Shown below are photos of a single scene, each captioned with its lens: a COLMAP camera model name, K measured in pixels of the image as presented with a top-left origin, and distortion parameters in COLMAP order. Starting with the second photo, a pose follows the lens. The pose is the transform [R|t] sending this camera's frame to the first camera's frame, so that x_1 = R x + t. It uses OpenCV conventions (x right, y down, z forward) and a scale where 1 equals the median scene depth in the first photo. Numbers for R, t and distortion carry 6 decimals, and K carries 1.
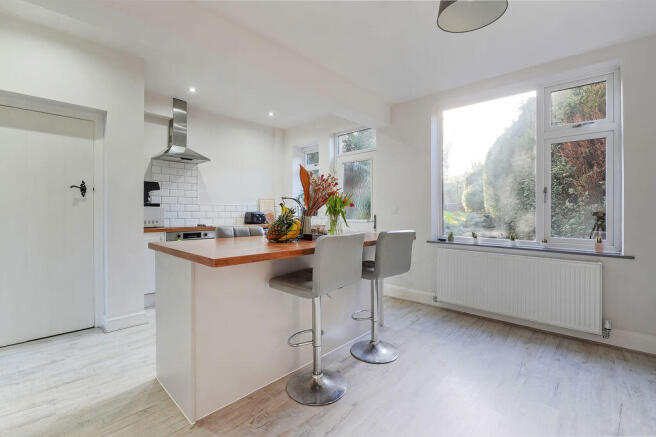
lens RADIAL K [[292.9, 0, 327.0], [0, 292.9, 212.9], [0, 0, 1]] dist [-0.001001, -0.000022]
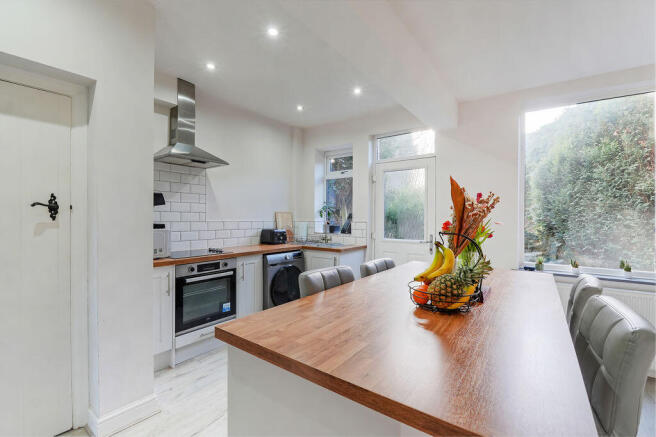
lens RADIAL K [[286.3, 0, 328.0], [0, 286.3, 218.5], [0, 0, 1]] dist [-0.014586, -0.000055]
pose [[0.993128, 0.003020, 0.116996, -0.230543], [-0.003242, 0.999993, 0.001703, -0.042174], [-0.116990, -0.002070, 0.993131, 0.242572]]
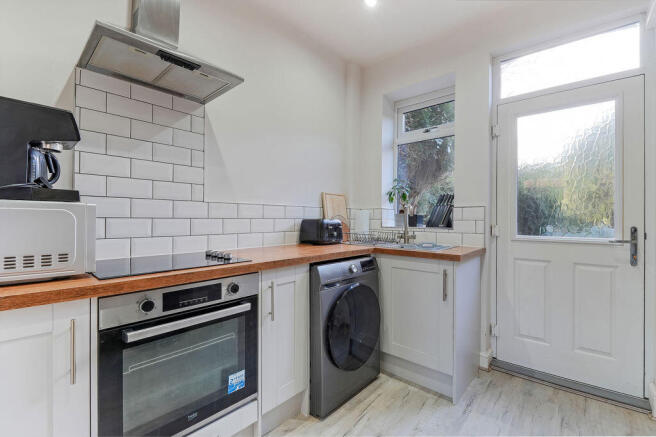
lens RADIAL K [[286.3, 0, 328.0], [0, 286.3, 218.5], [0, 0, 1]] dist [-0.014586, -0.000055]
pose [[0.999599, 0.003001, 0.028169, -0.301705], [-0.002981, 0.999995, -0.000751, -0.005337], [-0.028171, 0.000667, 0.999603, 0.640179]]
